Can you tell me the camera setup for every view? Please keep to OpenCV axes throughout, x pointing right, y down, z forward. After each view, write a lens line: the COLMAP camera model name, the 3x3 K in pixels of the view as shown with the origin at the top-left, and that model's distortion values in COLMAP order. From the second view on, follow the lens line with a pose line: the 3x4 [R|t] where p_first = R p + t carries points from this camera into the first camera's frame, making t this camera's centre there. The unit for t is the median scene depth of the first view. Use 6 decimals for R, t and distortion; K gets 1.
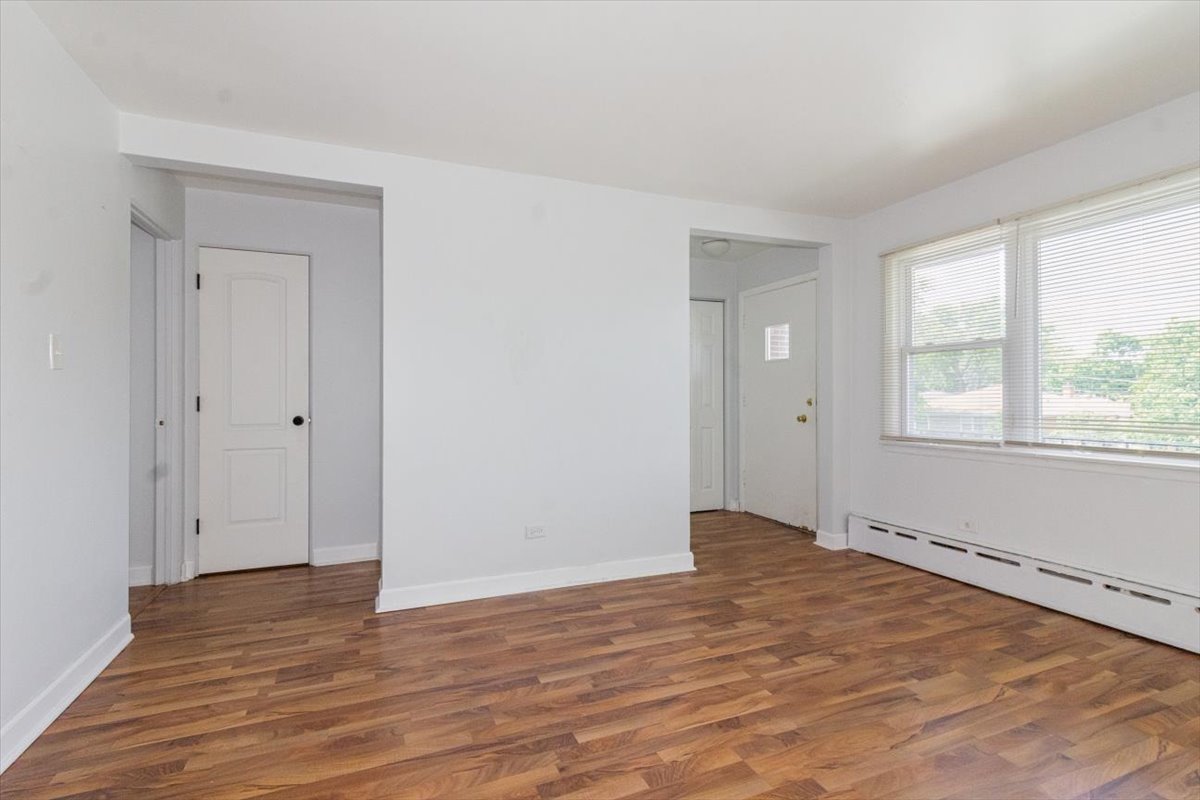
lens RADIAL K [[560.7, 0, 591.2], [0, 560.7, 393.8], [0, 0, 1]] dist [0.002629, 0.000200]
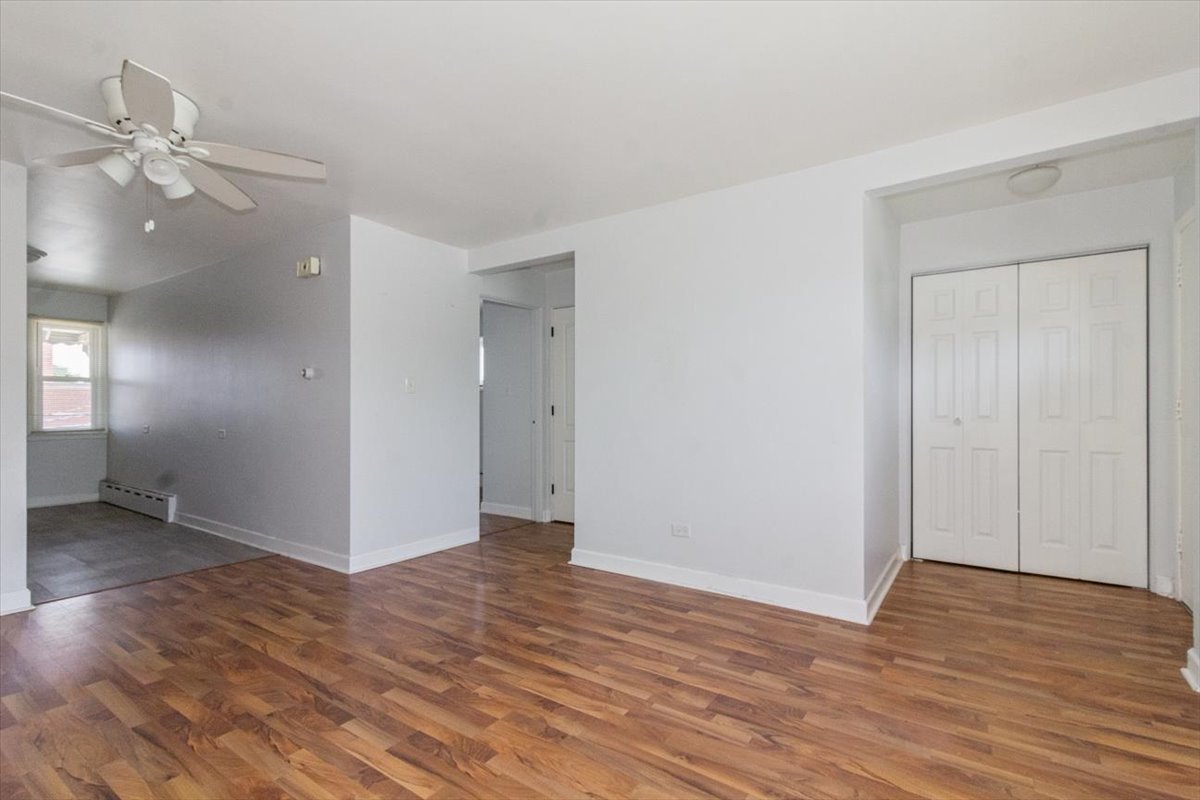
lens RADIAL K [[552.4, 0, 598.2], [0, 552.4, 410.9], [0, 0, 1]] dist [0.003546, 0.000547]
pose [[0.546467, 0.006612, -0.837455, 0.771574], [0.006573, 0.999904, 0.012183, 0.001056], [0.837455, -0.012162, 0.546371, 0.318815]]
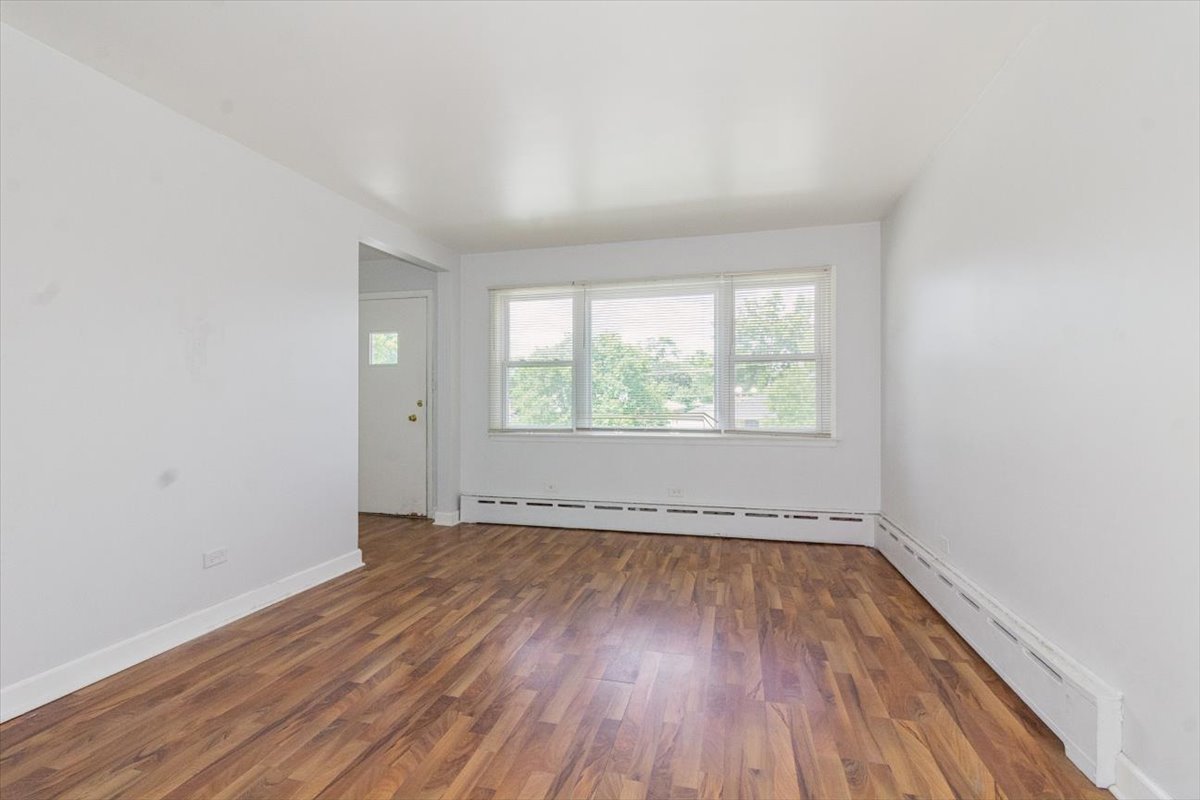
lens RADIAL K [[554.5, 0, 593.4], [0, 554.5, 399.8], [0, 0, 1]] dist [0.001879, 0.000190]
pose [[0.600773, 0.003271, 0.799413, -0.465348], [-0.007302, 0.999972, 0.001396, 0.005522], [-0.799386, -0.006676, 0.600781, 0.059794]]
